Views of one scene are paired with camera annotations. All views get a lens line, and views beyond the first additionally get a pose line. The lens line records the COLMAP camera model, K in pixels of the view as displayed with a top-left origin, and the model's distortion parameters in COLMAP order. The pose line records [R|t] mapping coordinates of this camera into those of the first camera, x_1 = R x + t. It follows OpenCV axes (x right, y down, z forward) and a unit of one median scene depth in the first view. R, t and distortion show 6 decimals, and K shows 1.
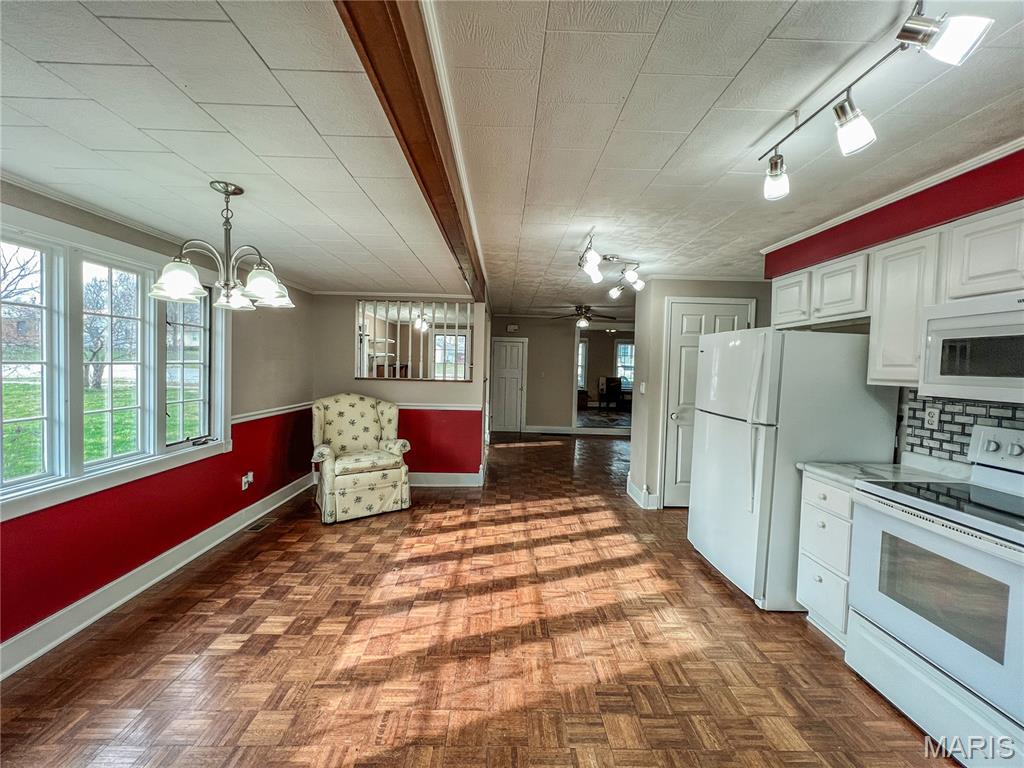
lens RADIAL K [[409.6, 0, 509.0], [0, 409.6, 379.8], [0, 0, 1]] dist [0.000418, -0.000290]
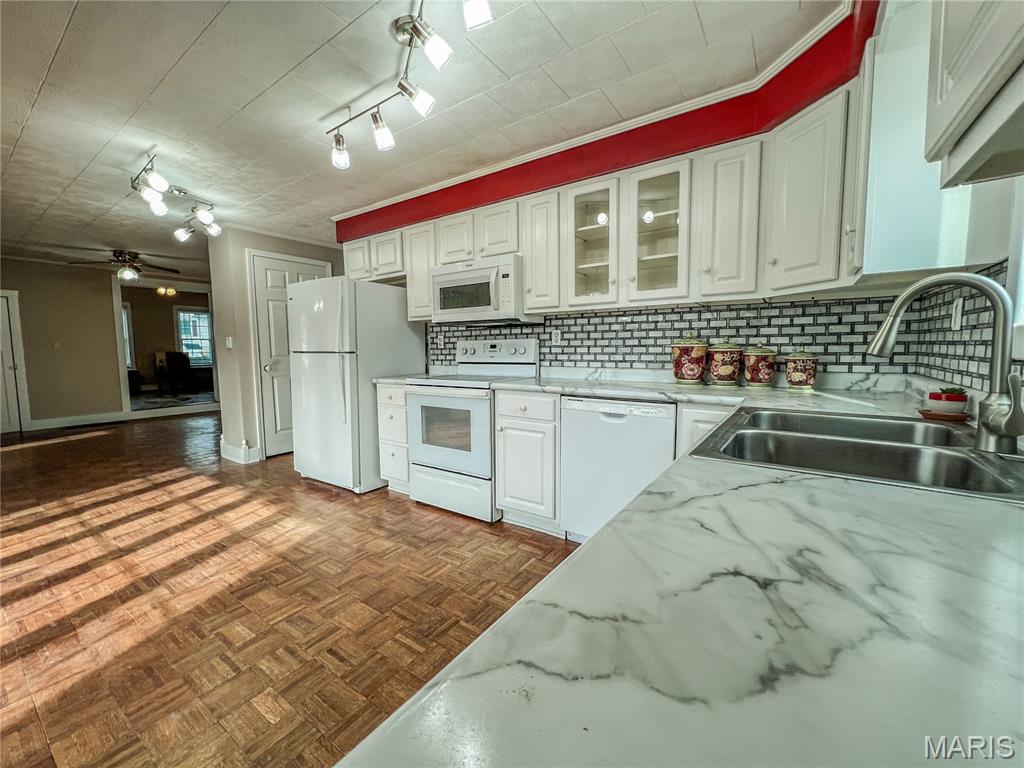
lens RADIAL K [[409.6, 0, 511.9], [0, 409.6, 380.1], [0, 0, 1]] dist [0.000418, -0.000290]
pose [[0.581753, -0.098967, 0.807322, -0.120868], [0.058760, 0.995090, 0.079643, 0.119397], [-0.811240, 0.001105, 0.584712, -0.164885]]
